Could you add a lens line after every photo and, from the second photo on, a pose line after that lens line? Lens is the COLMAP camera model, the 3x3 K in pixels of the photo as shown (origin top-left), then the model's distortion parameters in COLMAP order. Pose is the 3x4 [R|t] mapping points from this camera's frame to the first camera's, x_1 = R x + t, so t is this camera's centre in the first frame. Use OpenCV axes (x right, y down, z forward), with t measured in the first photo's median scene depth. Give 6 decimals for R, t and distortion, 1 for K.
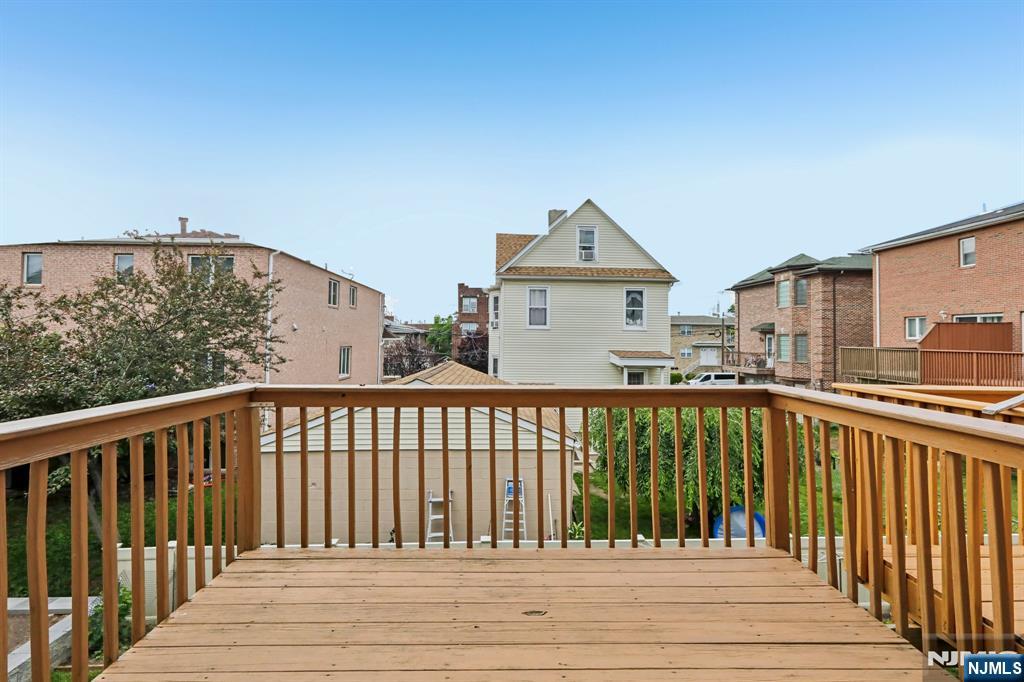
lens RADIAL K [[475.8, 0, 513.2], [0, 475.8, 331.9], [0, 0, 1]] dist [0.000845, 0.000839]
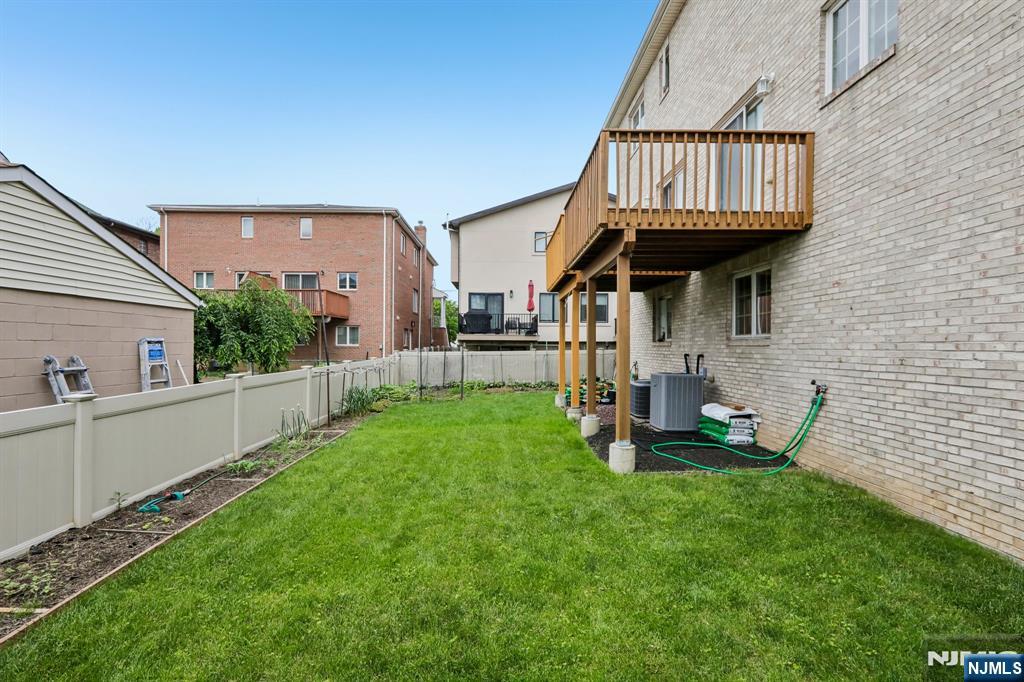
lens RADIAL K [[468.1, 0, 512.0], [0, 468.1, 341.0], [0, 0, 1]] dist [0.002923, 0.000461]
pose [[-0.002248, 0.004647, 0.999987, -0.298437], [-0.005857, 0.999972, -0.004660, 0.117857], [-0.999980, -0.005867, -0.002221, 0.151089]]
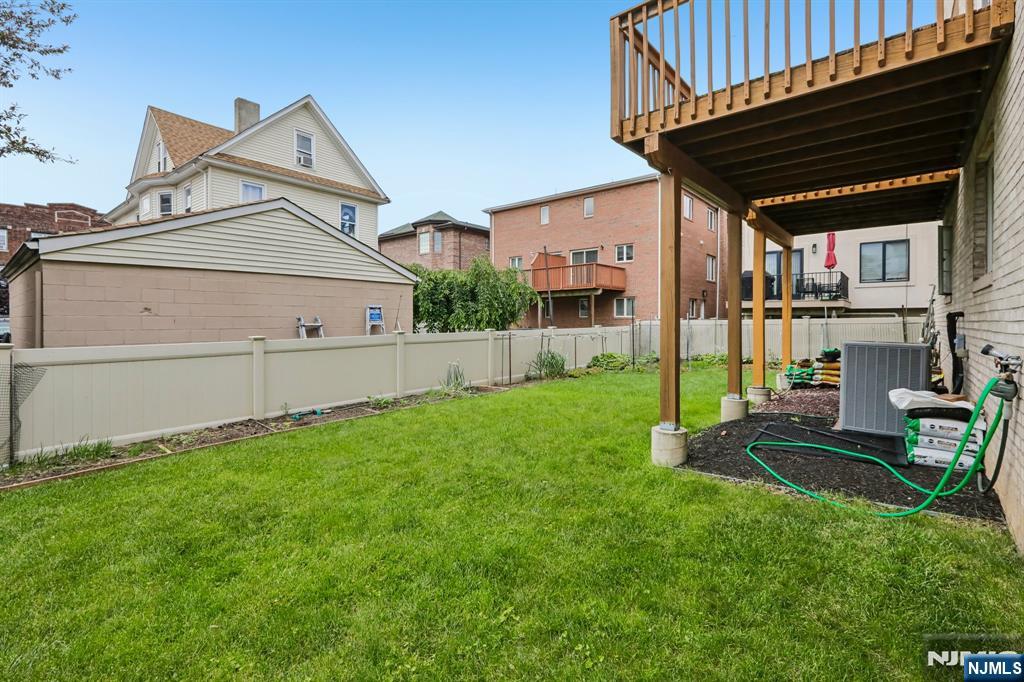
lens RADIAL K [[472.3, 0, 506.9], [0, 472.3, 327.4], [0, 0, 1]] dist [0.002555, 0.001515]
pose [[0.665679, -0.014855, 0.746091, -0.231469], [0.001798, 0.999831, 0.018302, 0.128036], [-0.746236, -0.010842, 0.665593, 0.015293]]
